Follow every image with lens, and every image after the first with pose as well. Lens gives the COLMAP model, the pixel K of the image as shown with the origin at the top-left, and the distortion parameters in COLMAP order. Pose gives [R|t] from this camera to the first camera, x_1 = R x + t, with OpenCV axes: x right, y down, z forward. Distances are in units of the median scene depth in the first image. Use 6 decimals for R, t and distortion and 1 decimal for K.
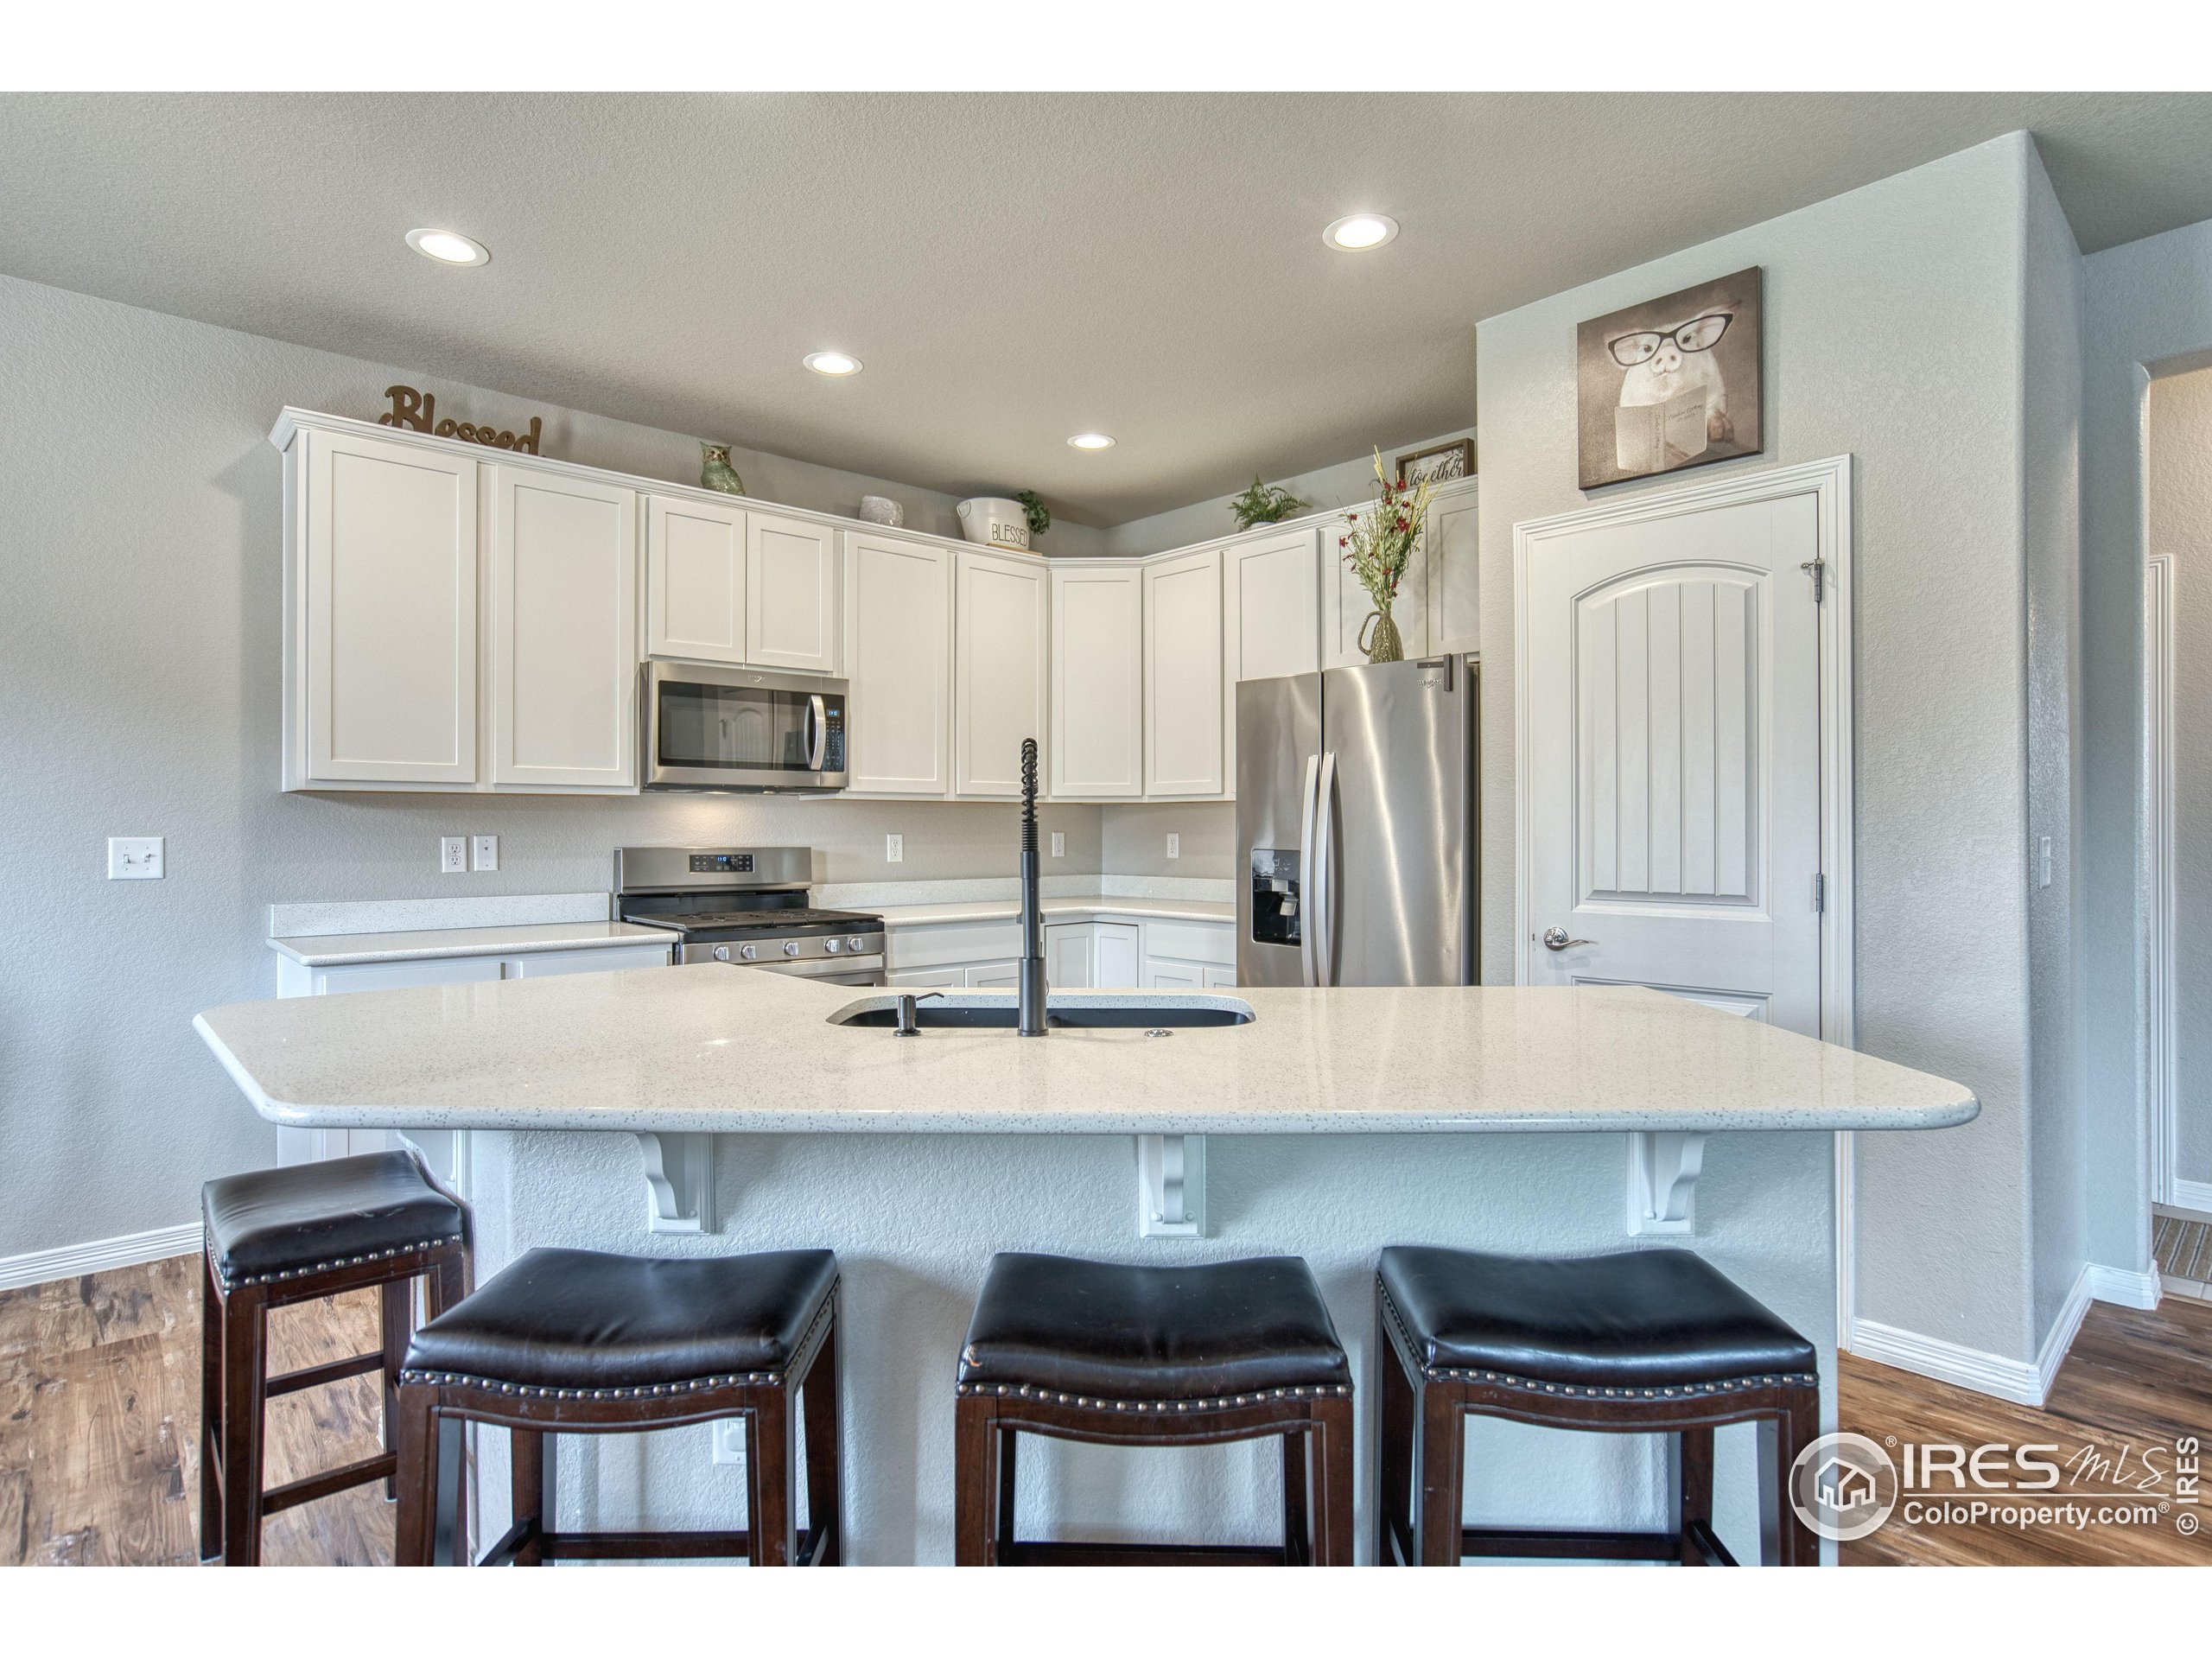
lens RADIAL K [[1188.1, 0, 1108.7], [0, 1188.1, 821.9], [0, 0, 1]] dist [-0.002124, -0.000112]
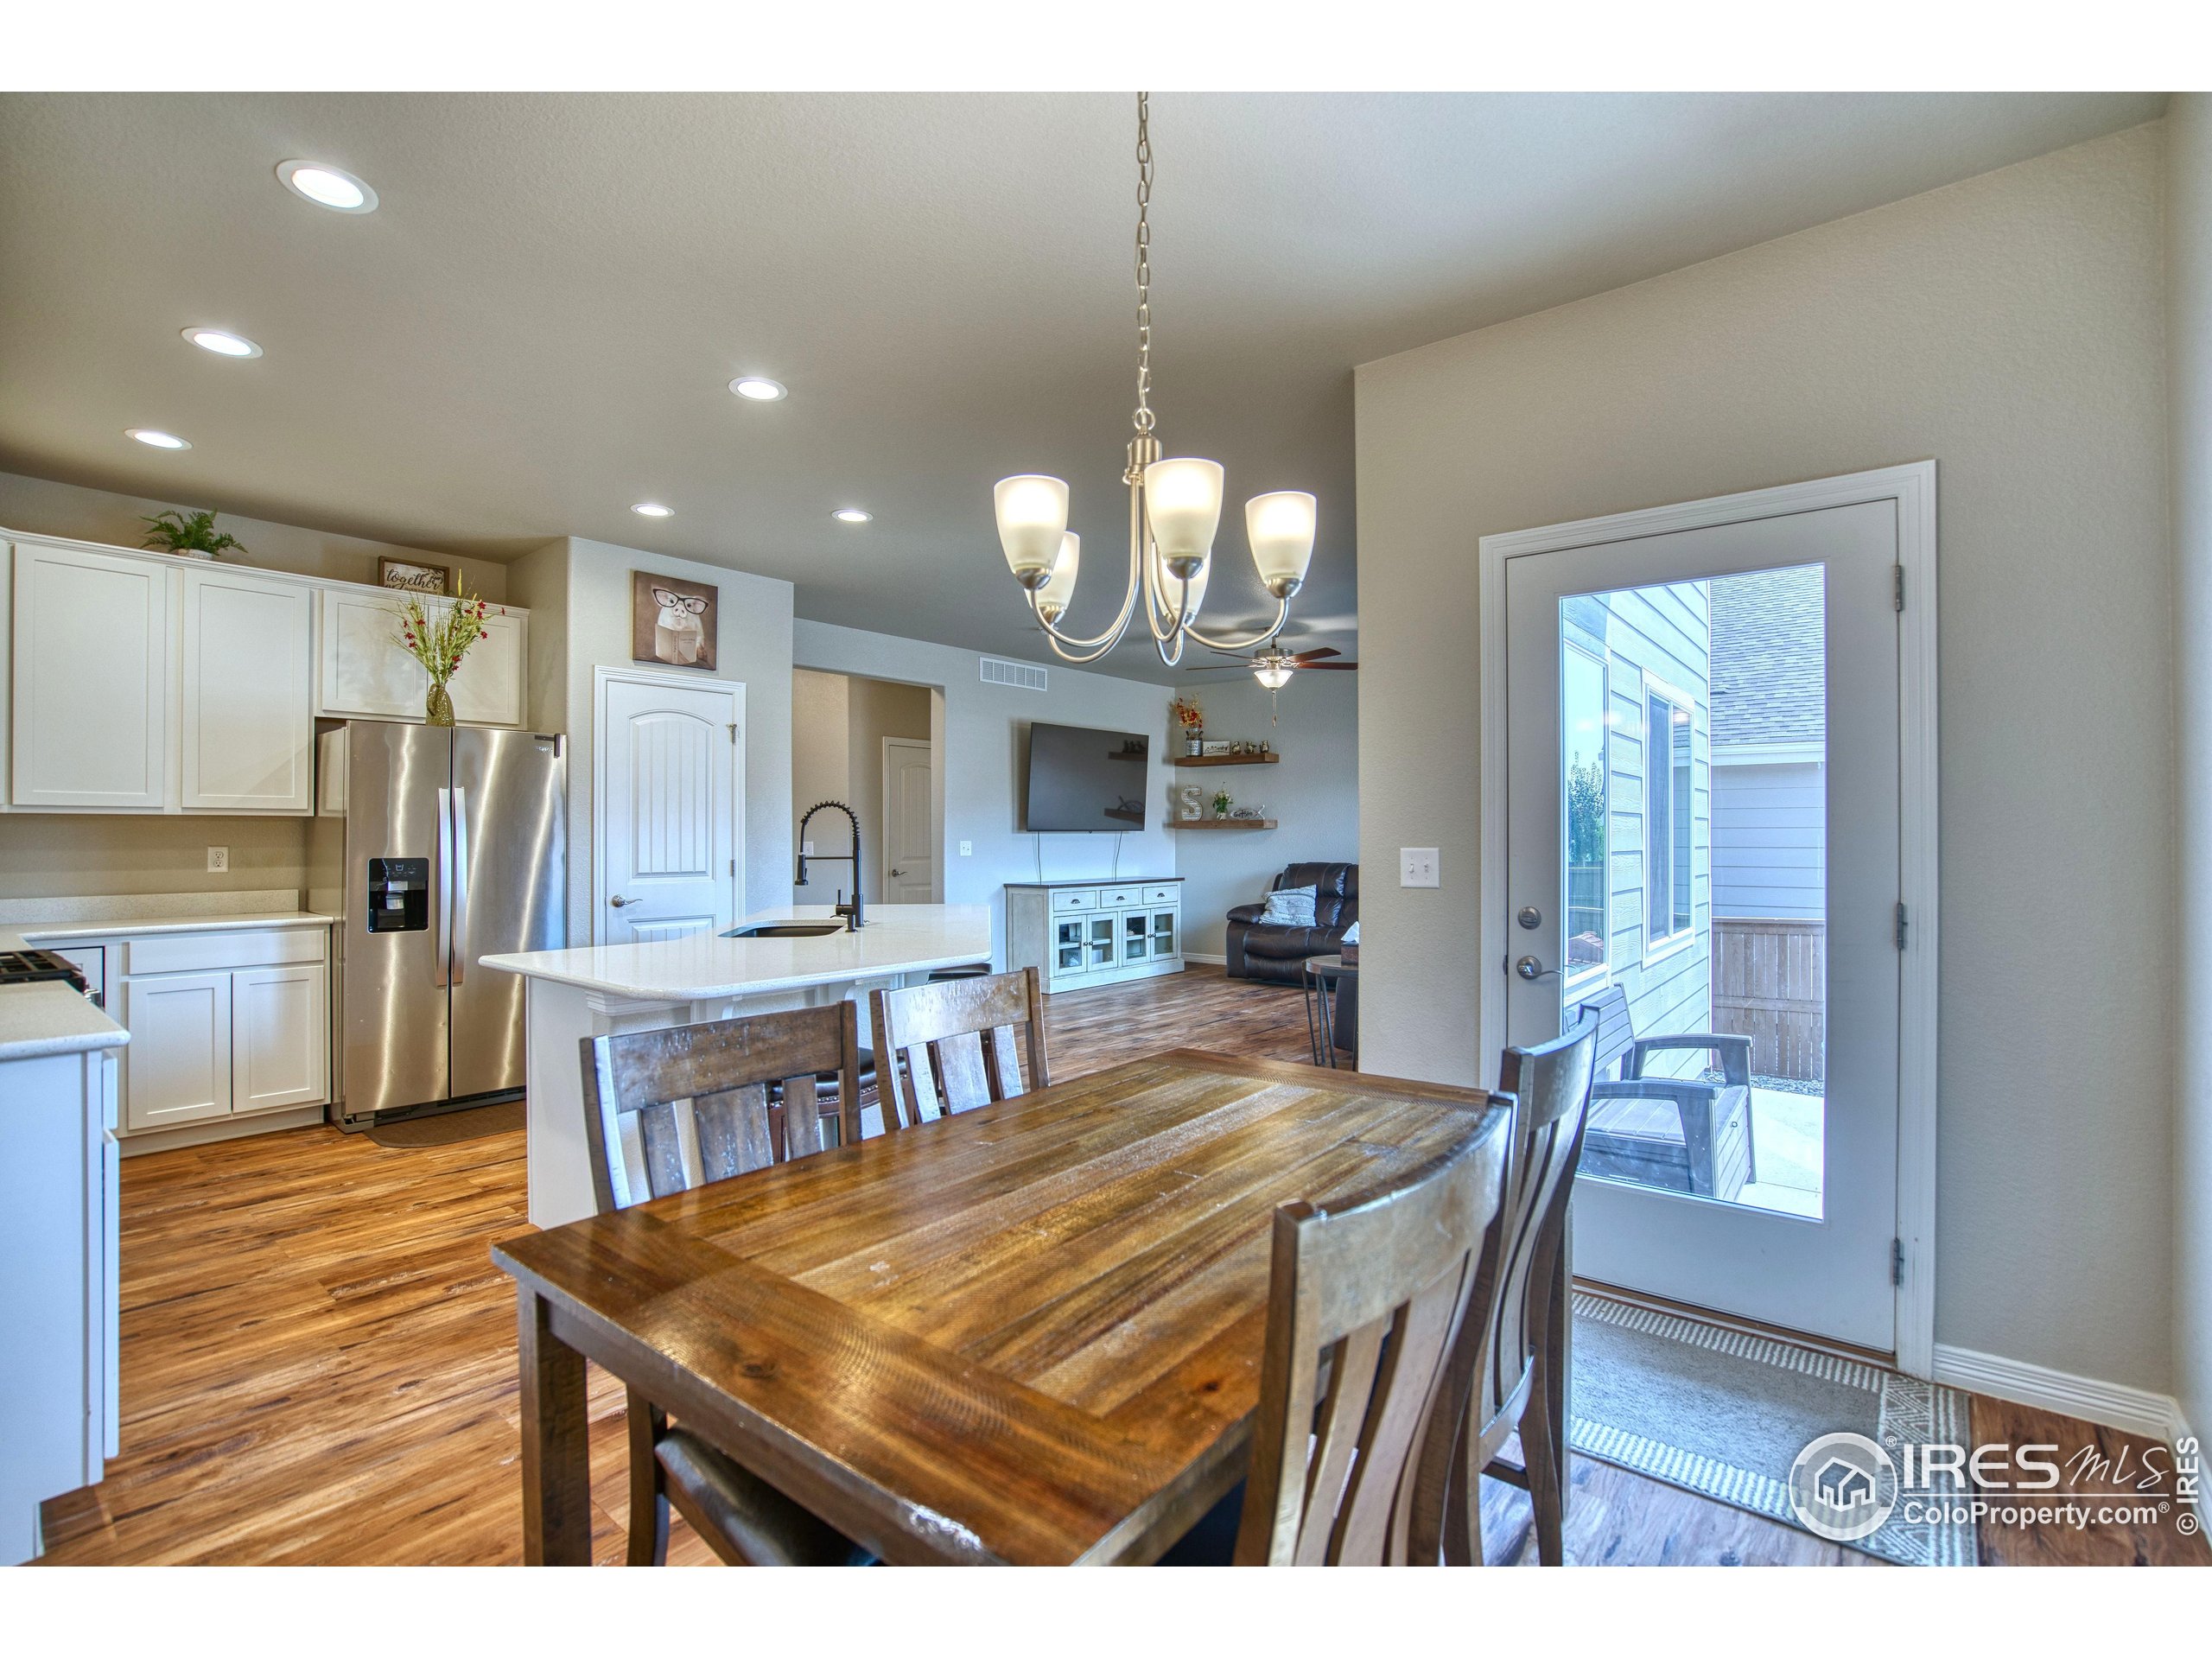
lens RADIAL K [[1021.8, 0, 1108.4], [0, 1021.8, 831.8], [0, 0, 1]] dist [-0.001171, -0.000579]
pose [[-0.155182, 0.001611, 0.987885, -1.354141], [-0.004353, 0.999988, -0.002314, -0.007153], [-0.987876, -0.004659, -0.155173, 0.529214]]
